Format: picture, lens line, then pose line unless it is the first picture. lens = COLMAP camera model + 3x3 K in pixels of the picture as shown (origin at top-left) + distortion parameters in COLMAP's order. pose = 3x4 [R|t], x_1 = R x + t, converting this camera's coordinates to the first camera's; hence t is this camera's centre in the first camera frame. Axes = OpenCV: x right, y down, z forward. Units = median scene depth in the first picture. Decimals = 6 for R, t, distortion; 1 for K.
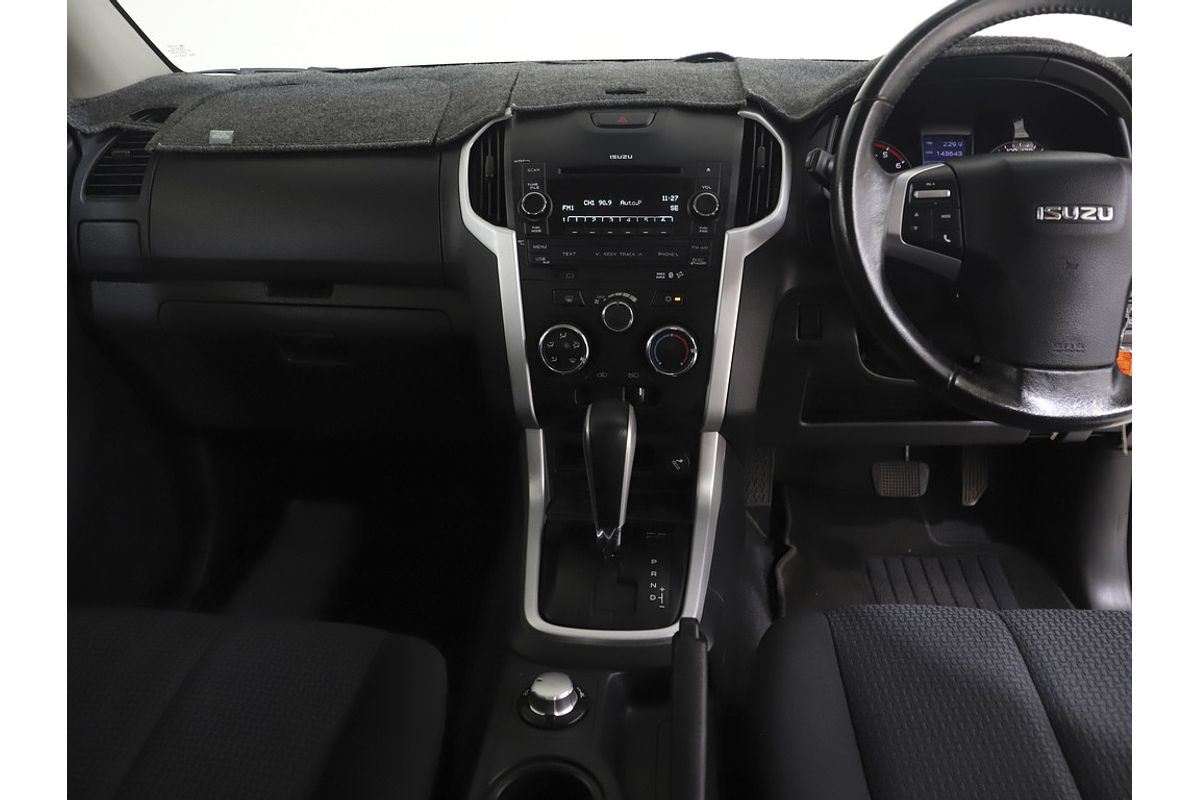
lens RADIAL K [[824.6, 0, 600.0], [0, 824.6, 400.0], [0, 0, 1]] dist [-0.122903, 0.123435]
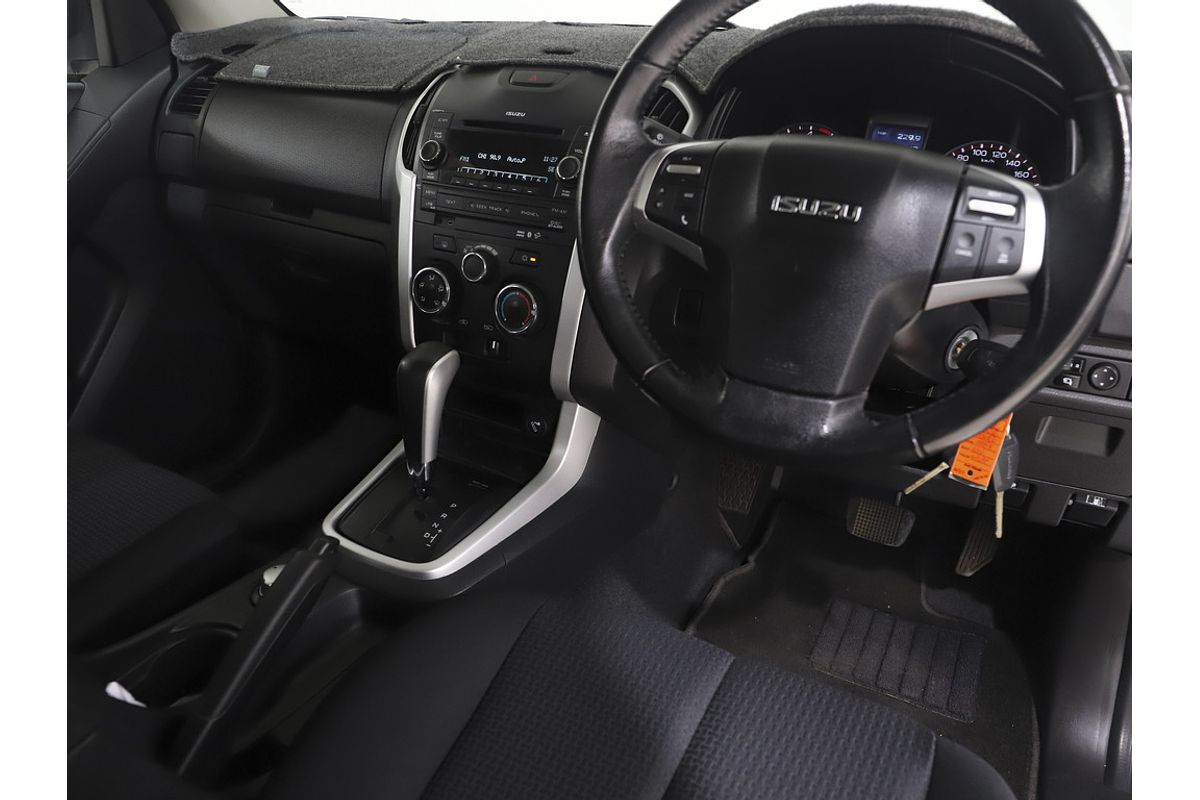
lens RADIAL K [[824.6, 0, 600.0], [0, 824.6, 400.0], [0, 0, 1]] dist [-0.122903, 0.123435]
pose [[0.910205, 0.213543, -0.354860, 0.555382], [-0.205687, 0.976764, 0.060204, -0.032662], [0.359471, 0.018192, 0.932979, 0.100612]]
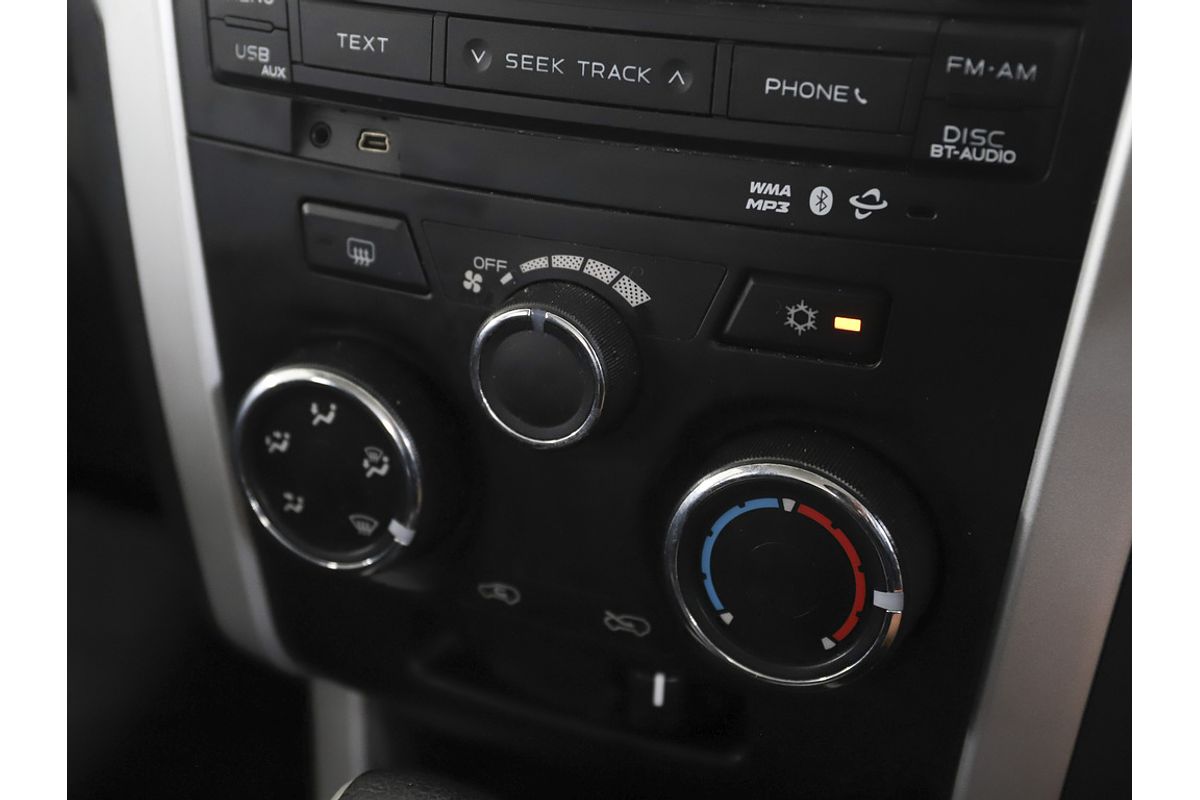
lens RADIAL K [[1611.9, 0, 600.0], [0, 1611.9, 400.0], [0, 0, 1]] dist [-0.006569, 0.049547]
pose [[0.937531, 0.149856, -0.313974, 0.160783], [-0.088342, 0.975440, 0.201775, -0.175753], [0.336500, -0.161433, 0.927743, 0.619341]]
